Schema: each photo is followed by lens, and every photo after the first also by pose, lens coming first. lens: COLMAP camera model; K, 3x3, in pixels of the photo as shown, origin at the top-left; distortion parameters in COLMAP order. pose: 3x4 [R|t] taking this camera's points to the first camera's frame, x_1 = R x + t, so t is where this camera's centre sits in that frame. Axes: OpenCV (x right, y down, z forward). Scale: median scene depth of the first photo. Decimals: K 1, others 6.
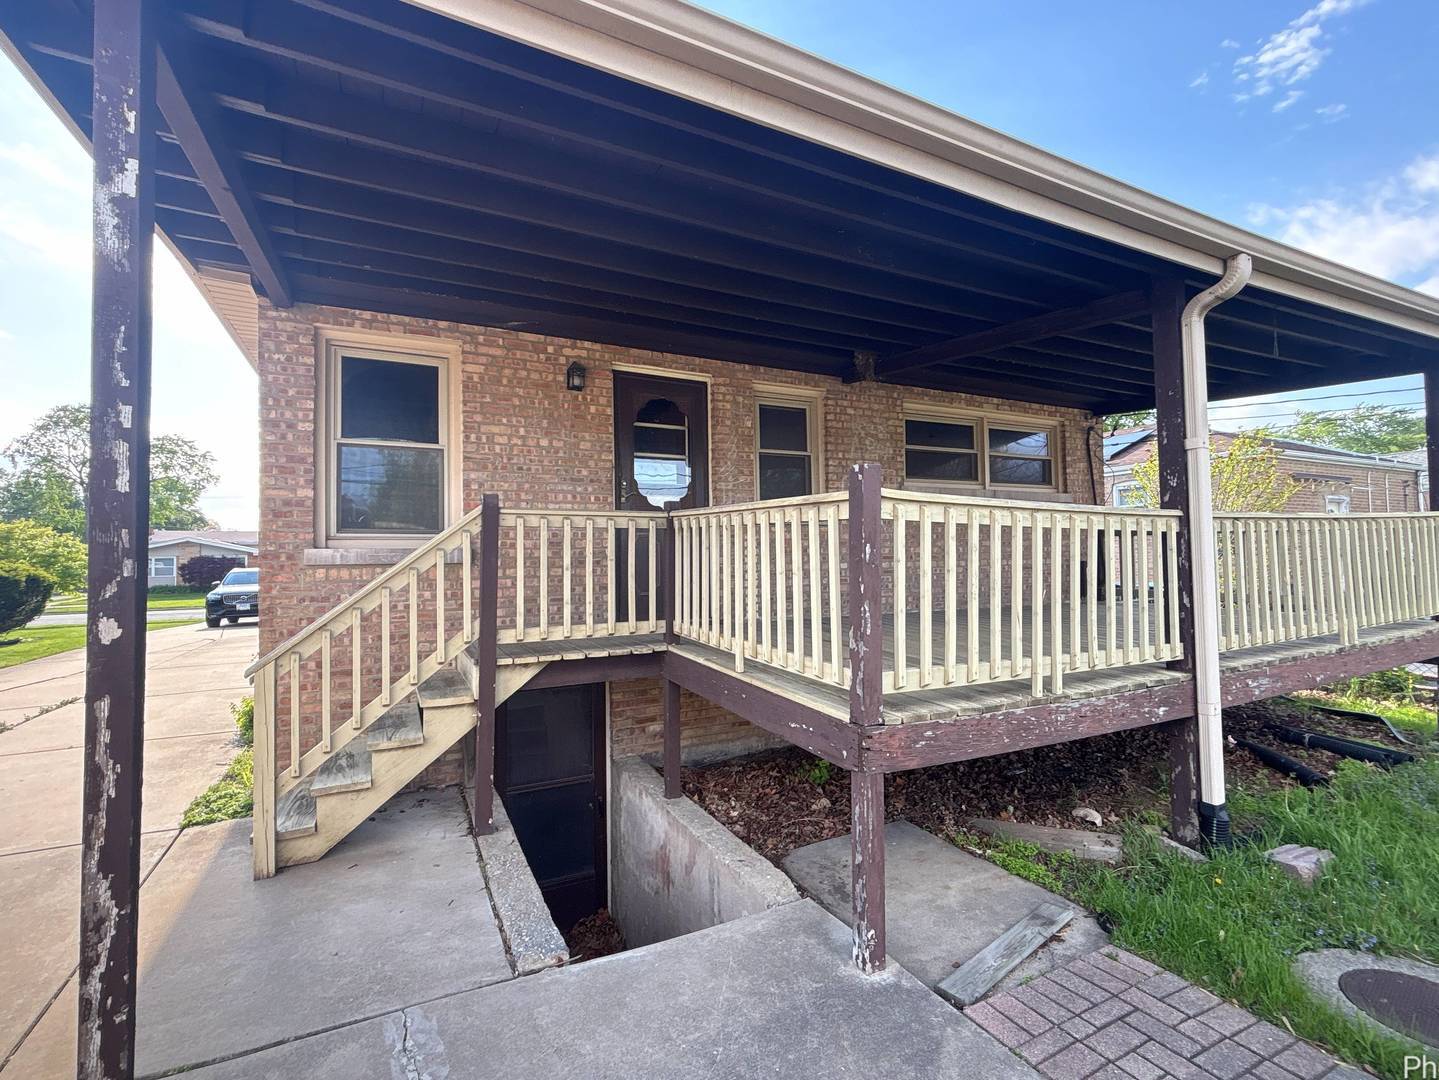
lens RADIAL K [[678.2, 0, 719.5], [0, 678.2, 540.0], [0, 0, 1]] dist [-0.011365, 0.008377]
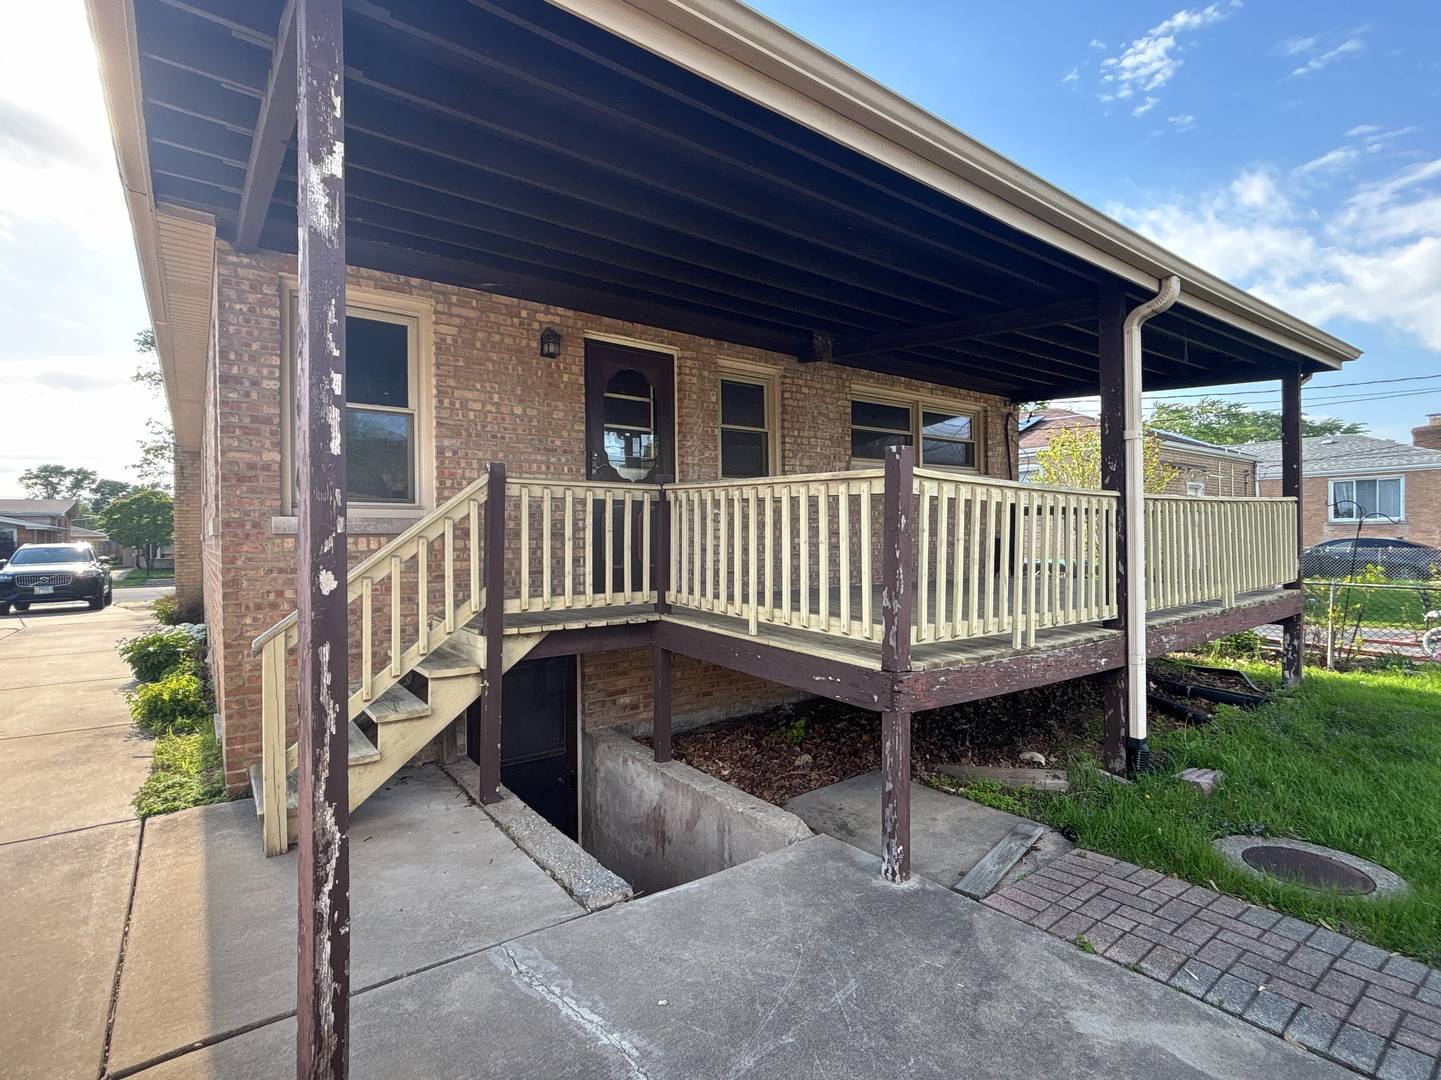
lens RADIAL K [[730.9, 0, 720.5], [0, 730.9, 540.0], [0, 0, 1]] dist [0.004809, -0.016113]
pose [[0.983314, 0.006033, 0.181814, -0.196836], [-0.011395, 0.999530, 0.028461, 0.010169], [-0.181557, -0.030058, 0.982921, -0.105647]]
